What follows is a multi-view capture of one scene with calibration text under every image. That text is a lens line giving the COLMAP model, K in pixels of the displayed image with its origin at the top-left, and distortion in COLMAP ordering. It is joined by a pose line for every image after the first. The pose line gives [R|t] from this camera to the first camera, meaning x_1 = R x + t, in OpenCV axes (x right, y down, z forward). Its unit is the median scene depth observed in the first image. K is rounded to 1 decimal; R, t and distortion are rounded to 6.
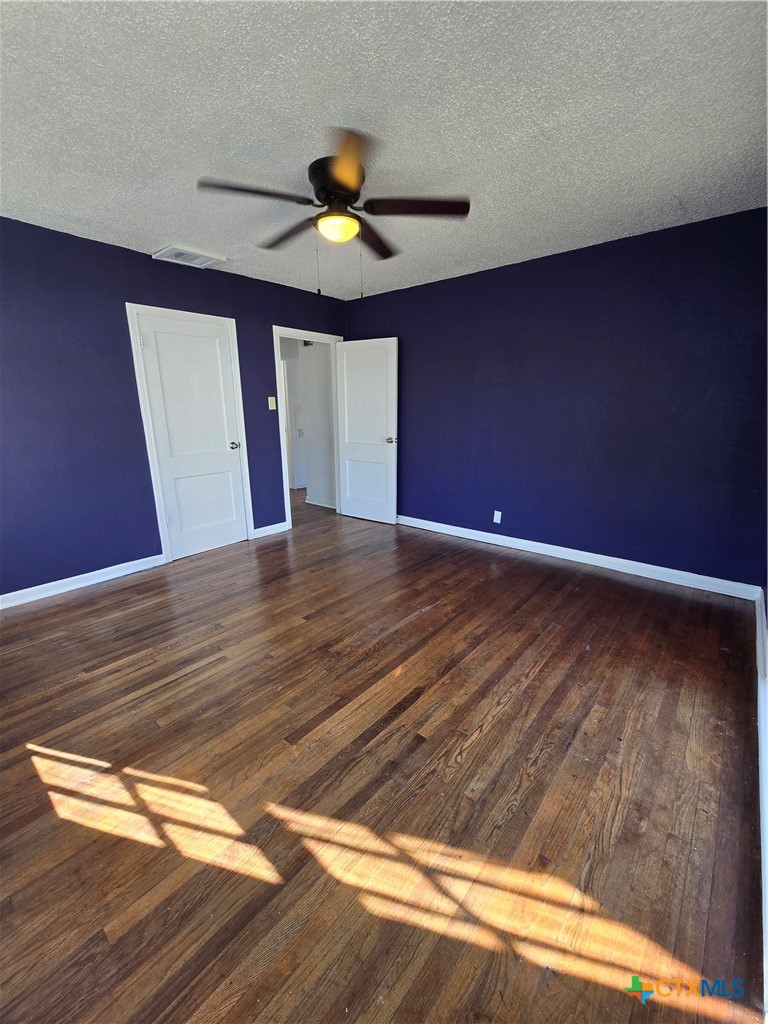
lens RADIAL K [[421.0, 0, 386.2], [0, 421.0, 513.3], [0, 0, 1]] dist [0.000814, 0.000164]
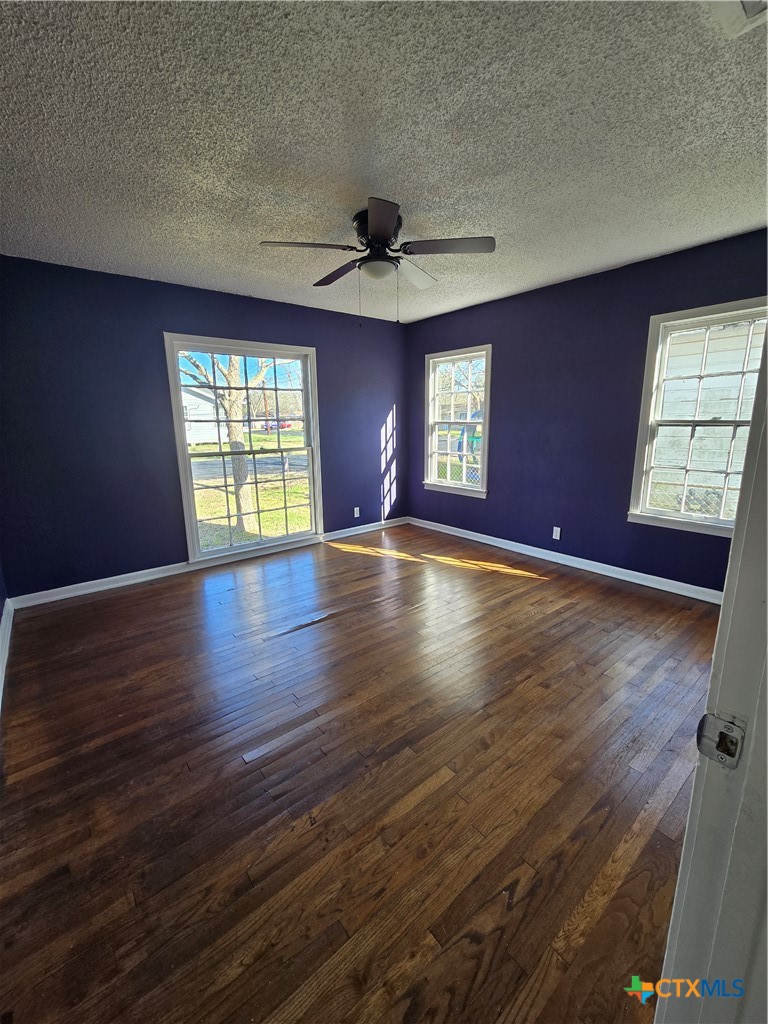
lens RADIAL K [[421.0, 0, 386.2], [0, 421.0, 513.3], [0, 0, 1]] dist [0.000814, 0.000164]
pose [[-0.981513, -0.013514, 0.190918, -0.514809], [0.074687, 0.891378, 0.447064, -0.824778], [-0.176222, 0.453058, -0.873890, 3.178973]]
